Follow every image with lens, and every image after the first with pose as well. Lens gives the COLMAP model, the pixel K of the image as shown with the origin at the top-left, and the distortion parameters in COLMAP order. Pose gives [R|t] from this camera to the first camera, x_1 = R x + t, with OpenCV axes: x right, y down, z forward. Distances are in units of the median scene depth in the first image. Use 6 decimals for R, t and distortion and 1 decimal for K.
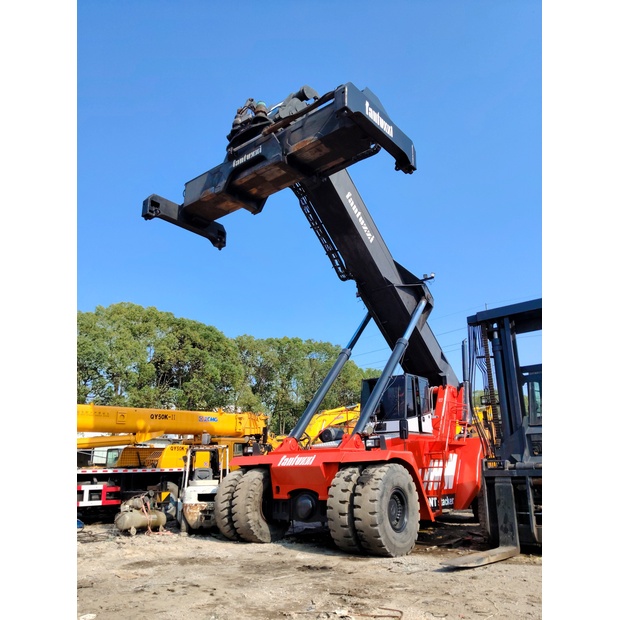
lens RADIAL K [[516.9, 0, 317.8], [0, 516.9, 309.0], [0, 0, 1]] dist [0.075844, -0.180292]
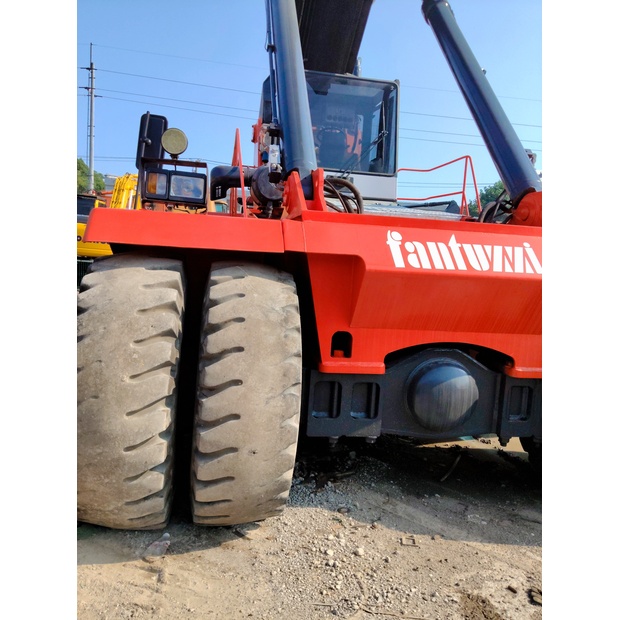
lens RADIAL K [[472.0, 0, 282.4], [0, 472.0, 312.6], [0, 0, 1]] dist [0.087883, -0.124962]
pose [[0.719381, -0.020217, 0.694321, -0.282449], [-0.271590, 0.911817, 0.307942, 0.264327], [-0.639320, -0.410098, 0.650453, 0.870734]]
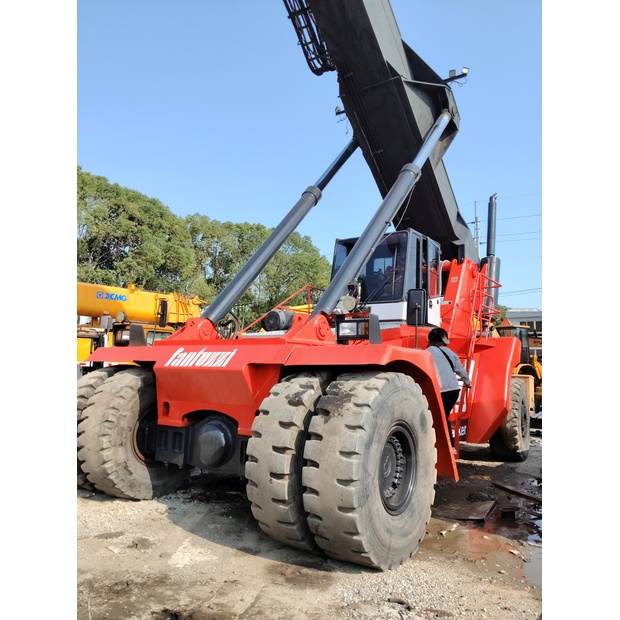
lens RADIAL K [[528.4, 0, 310.0], [0, 528.4, 310.0], [0, 0, 1]] dist [-0.002472, -0.001582]
pose [[0.997695, 0.050623, 0.045195, 0.040348], [-0.058034, 0.981666, 0.181558, 0.143486], [-0.035175, -0.183762, 0.982341, 0.489291]]
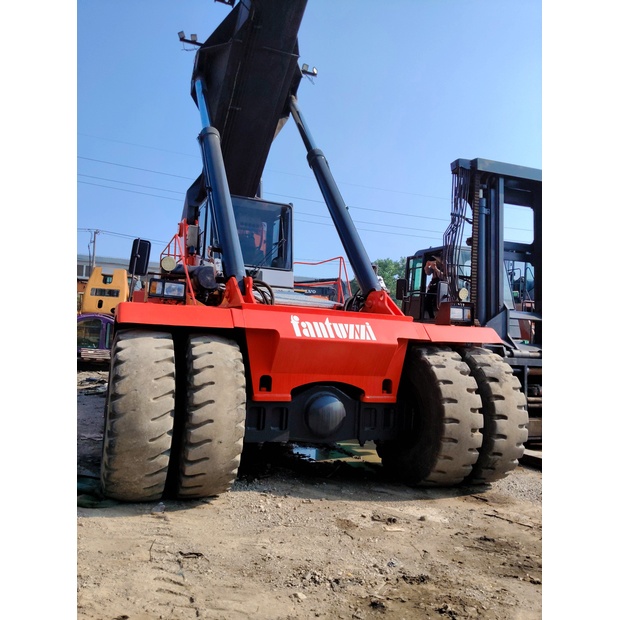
lens RADIAL K [[516.9, 0, 317.8], [0, 516.9, 309.0], [0, 0, 1]] dist [0.075844, -0.180292]
pose [[0.494221, 0.089984, 0.864667, -0.466146], [-0.320050, 0.943604, 0.084733, 0.233416], [-0.808278, -0.318613, 0.495148, 0.763334]]
